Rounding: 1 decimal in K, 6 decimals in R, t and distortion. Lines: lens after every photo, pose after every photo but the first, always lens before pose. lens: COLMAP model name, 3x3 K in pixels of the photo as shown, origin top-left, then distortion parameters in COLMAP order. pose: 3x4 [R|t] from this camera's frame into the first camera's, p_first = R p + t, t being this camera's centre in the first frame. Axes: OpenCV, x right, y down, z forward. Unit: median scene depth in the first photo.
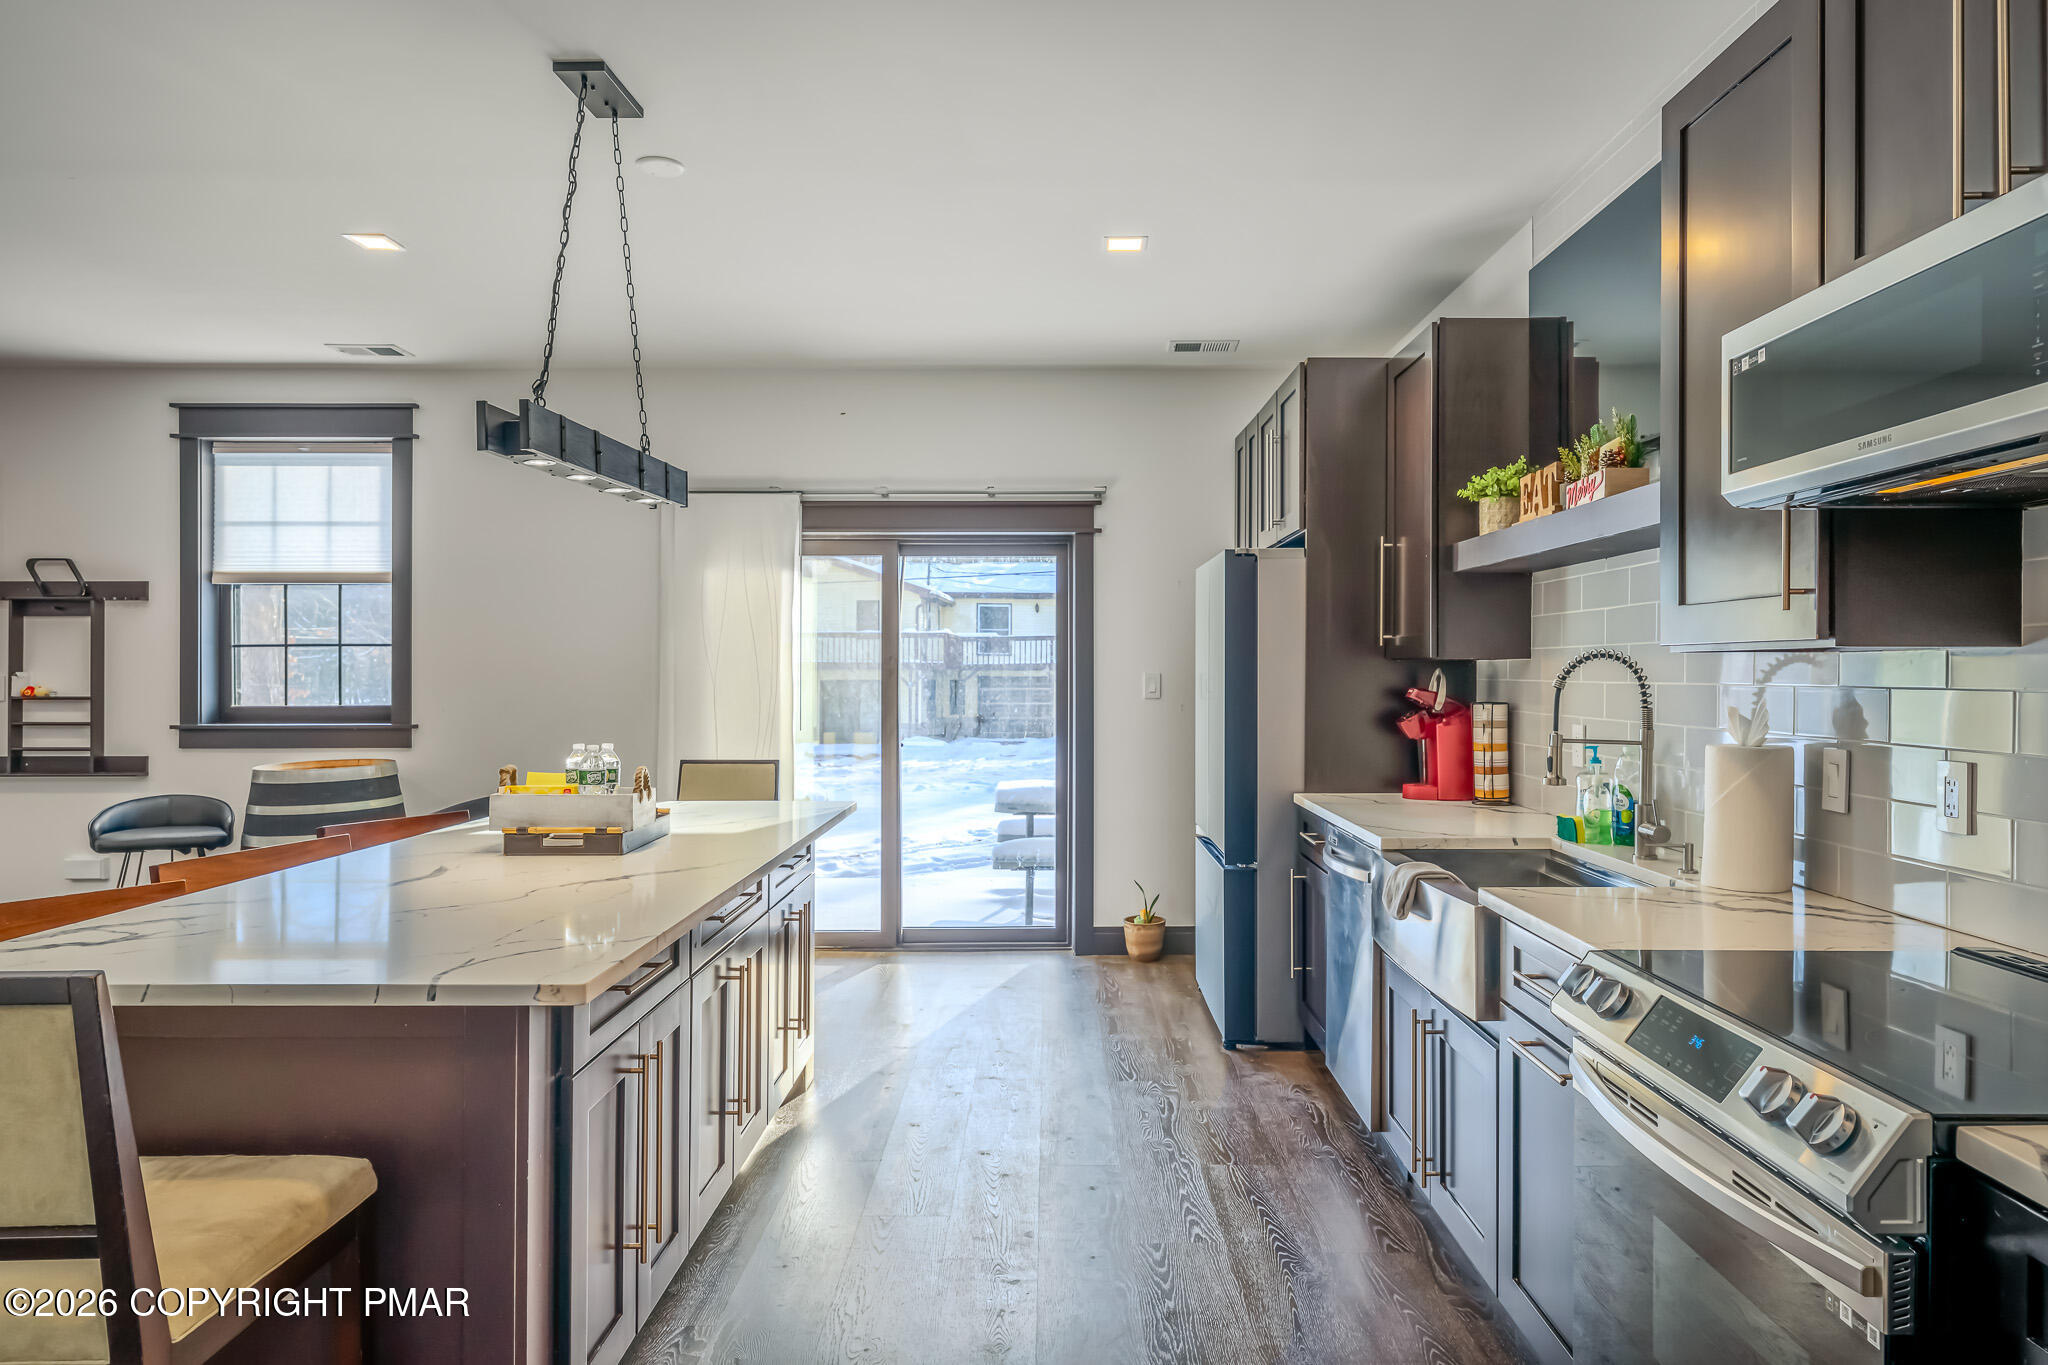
lens RADIAL K [[1324.7, 0, 1026.2], [0, 1324.7, 671.2], [0, 0, 1]] dist [-0.000055, 0.002158]
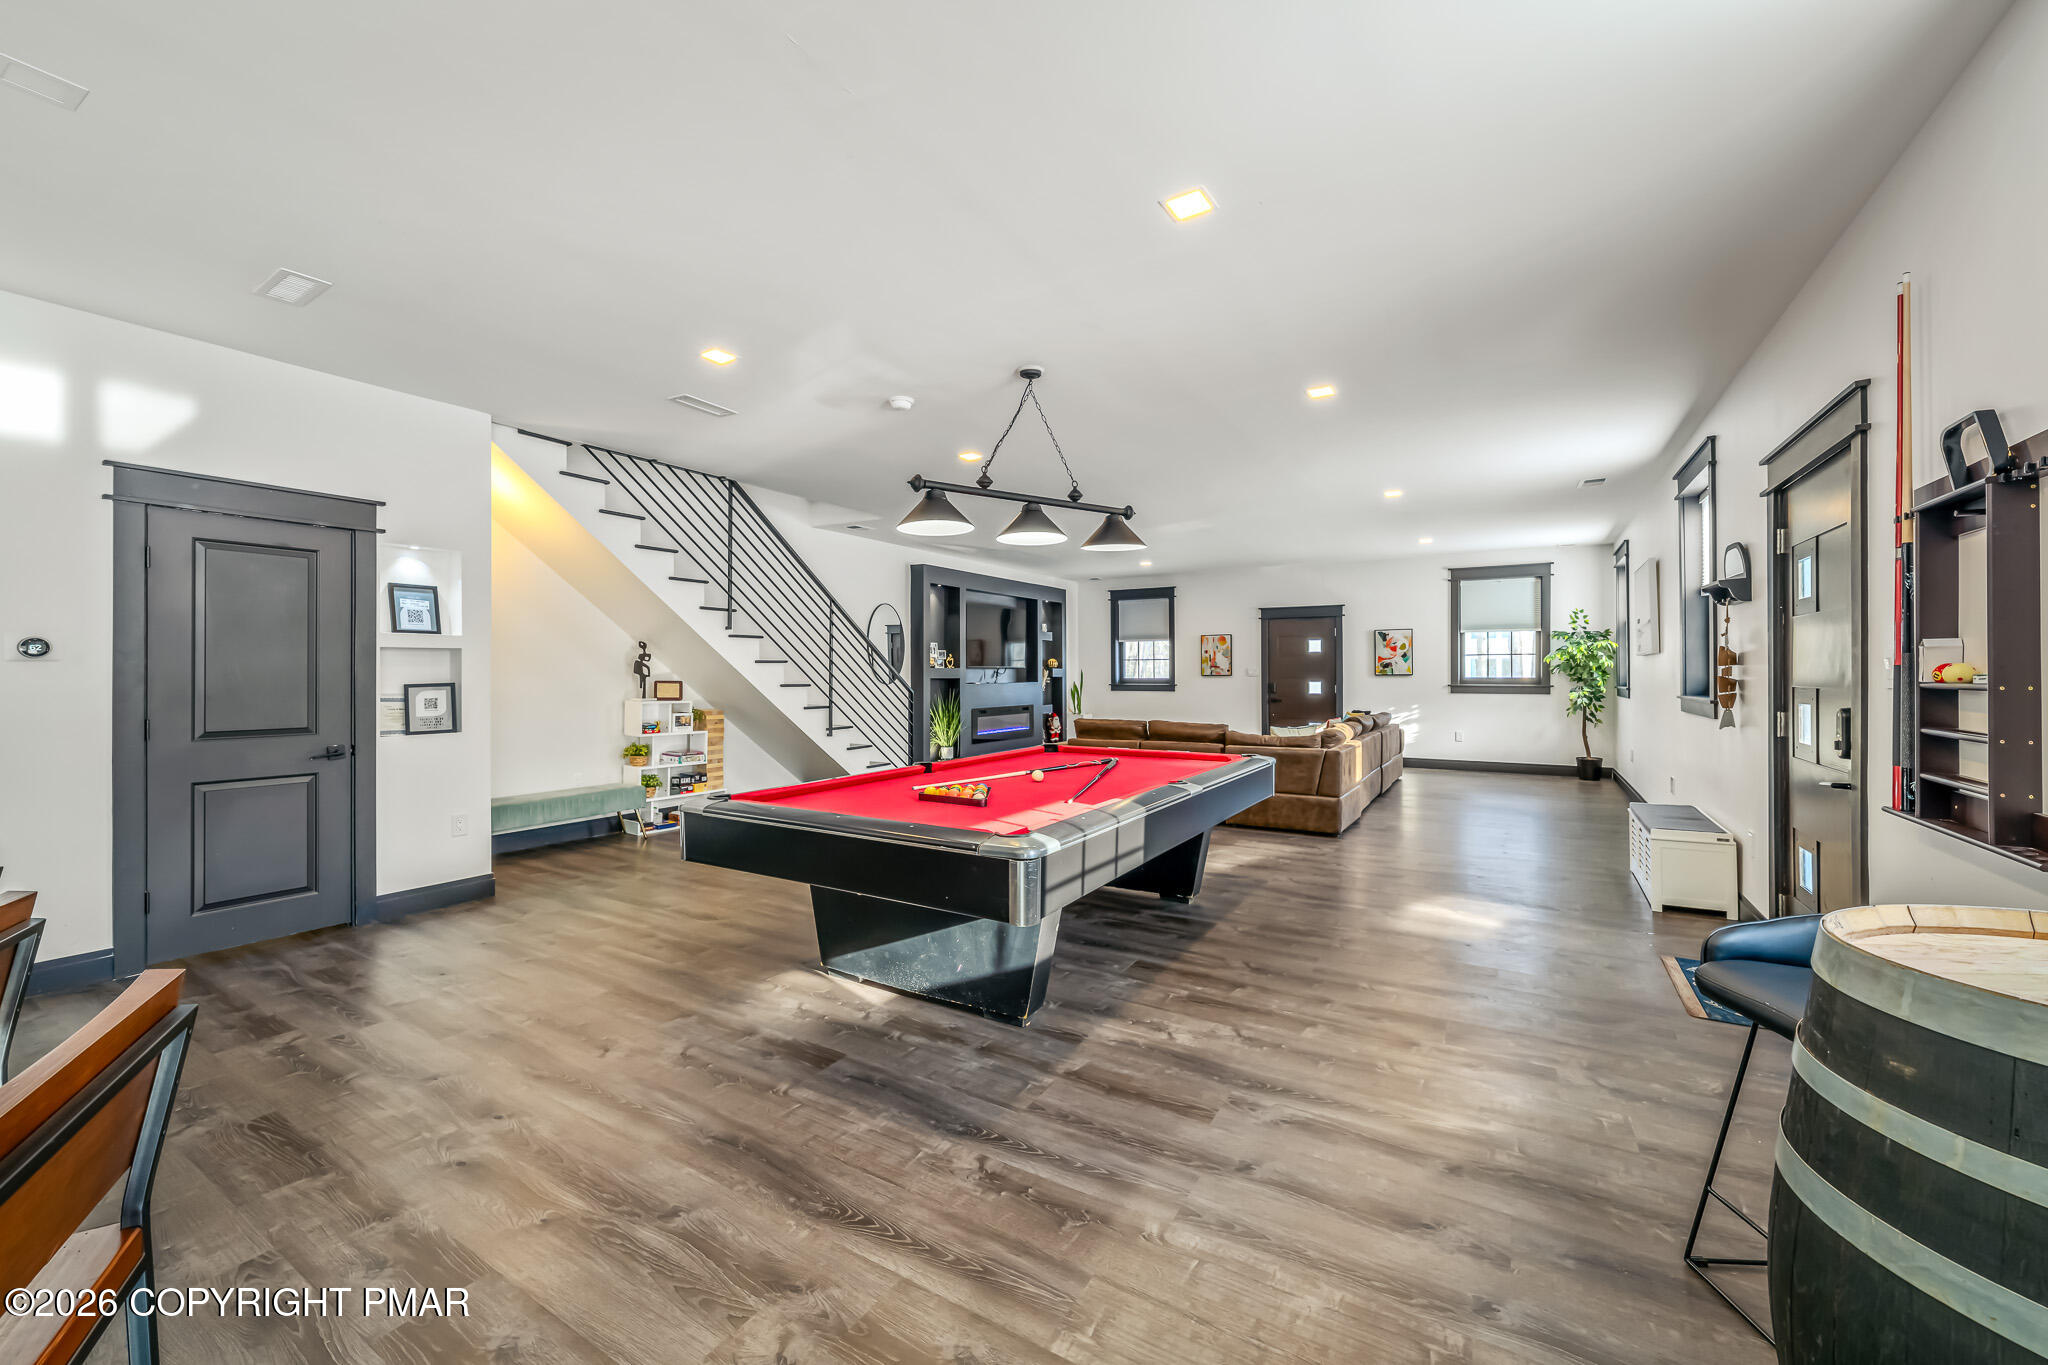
lens RADIAL K [[800.8, 0, 1027.8], [0, 800.8, 670.2], [0, 0, 1]] dist [-0.004261, -0.000438]
pose [[-0.541341, 0.000048, -0.840803, -0.268818], [0.002840, 0.999994, -0.001771, 0.013362], [0.840799, -0.003347, -0.541338, 0.850823]]
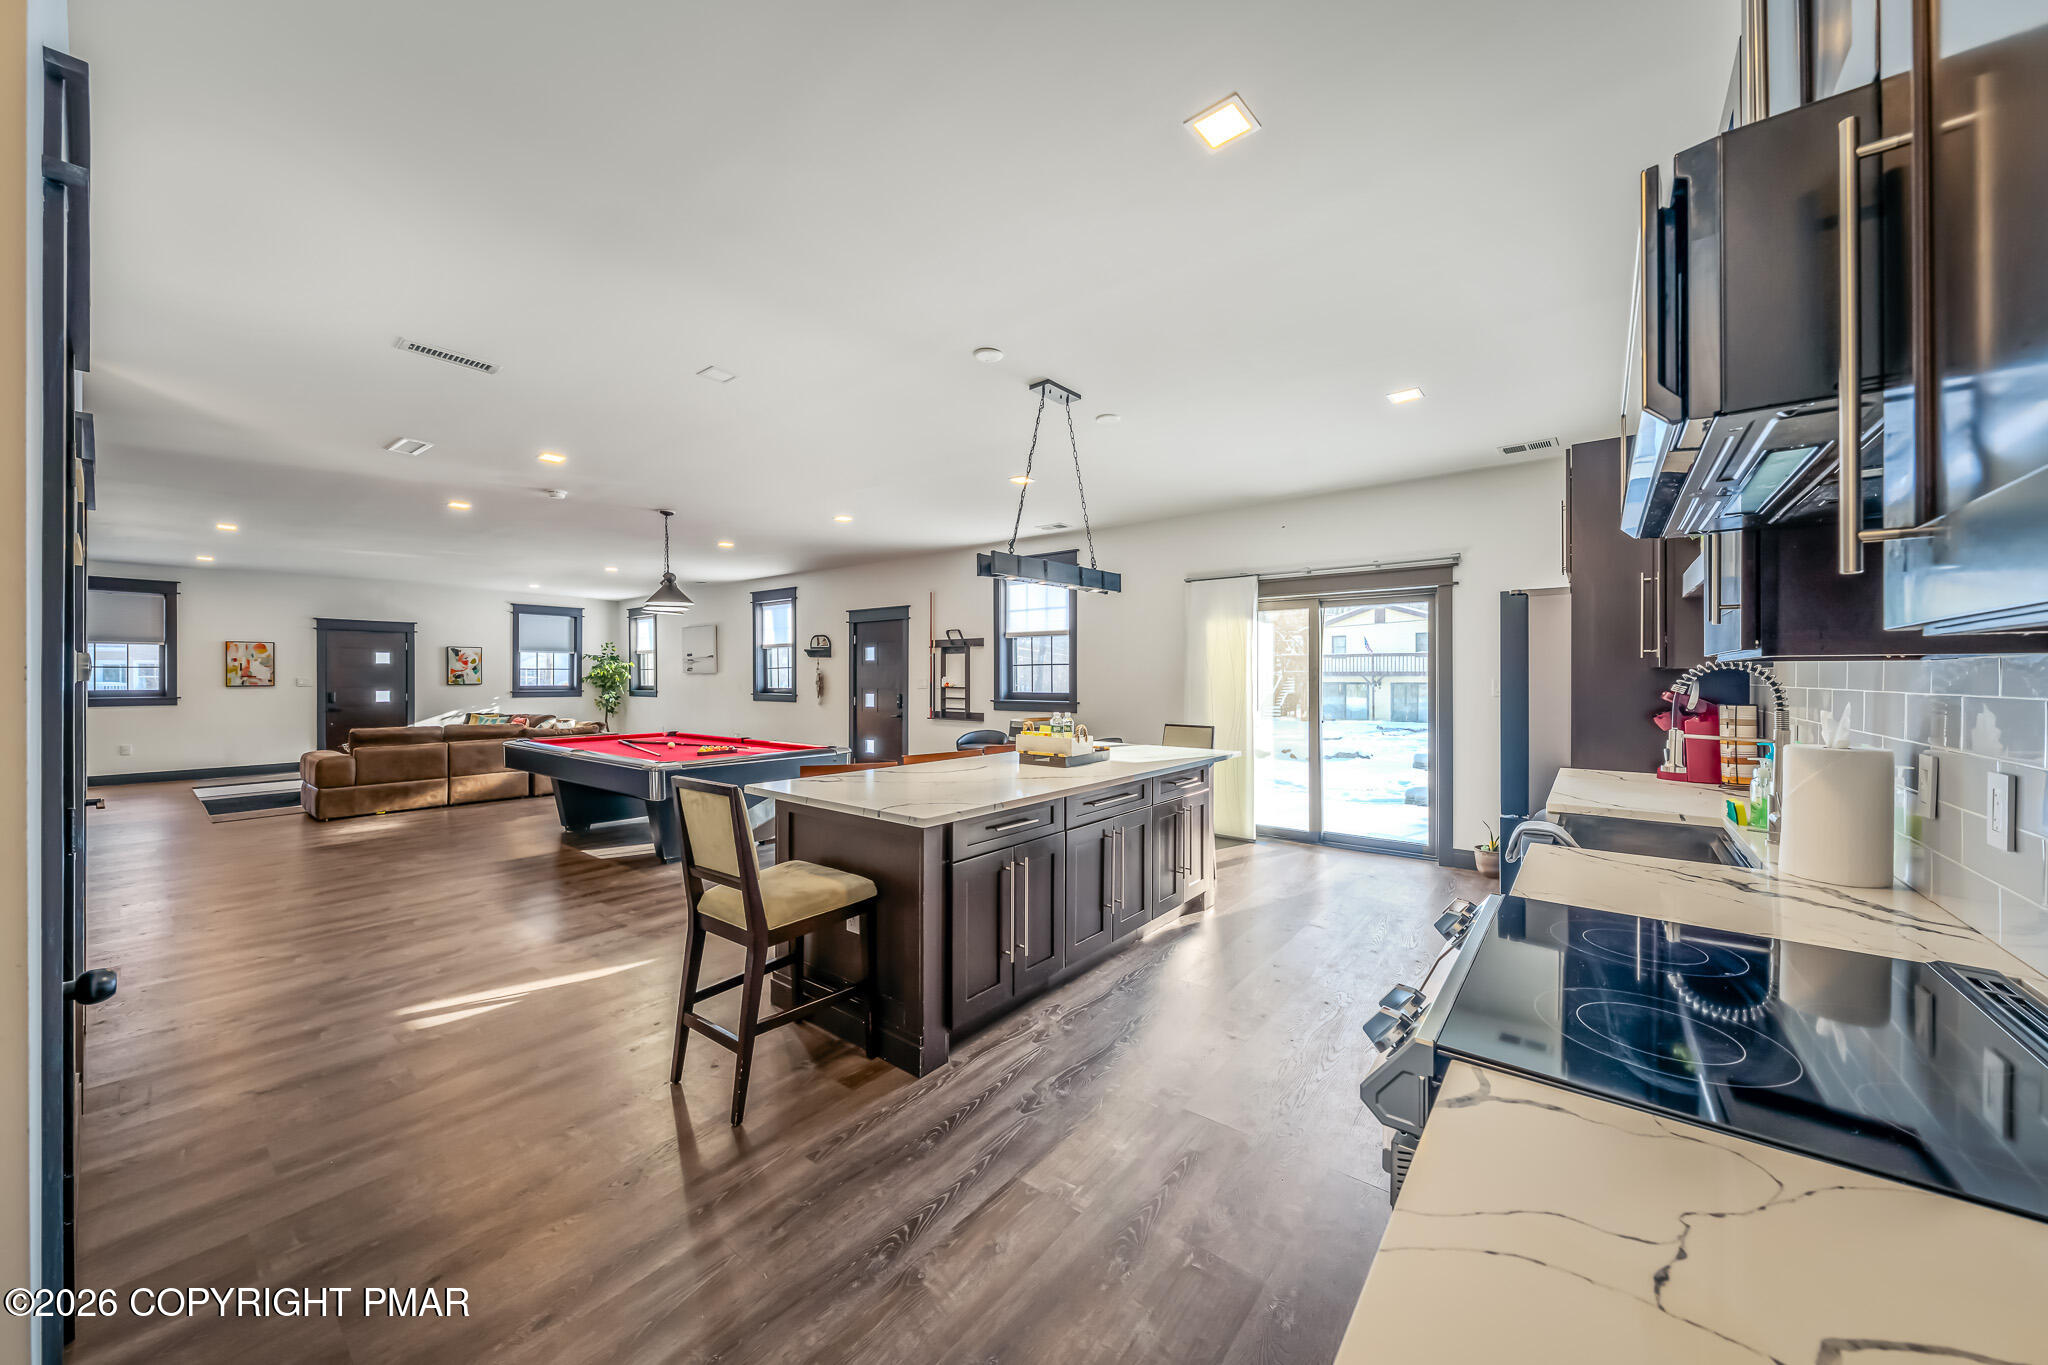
lens RADIAL K [[724.8, 0, 1020.8], [0, 724.8, 674.8], [0, 0, 1]] dist [-0.001663, 0.000111]
pose [[0.769416, -0.000057, -0.638748, 0.201042], [-0.001850, 0.999996, -0.002317, -0.000024], [0.638745, 0.002964, 0.769413, 0.061790]]
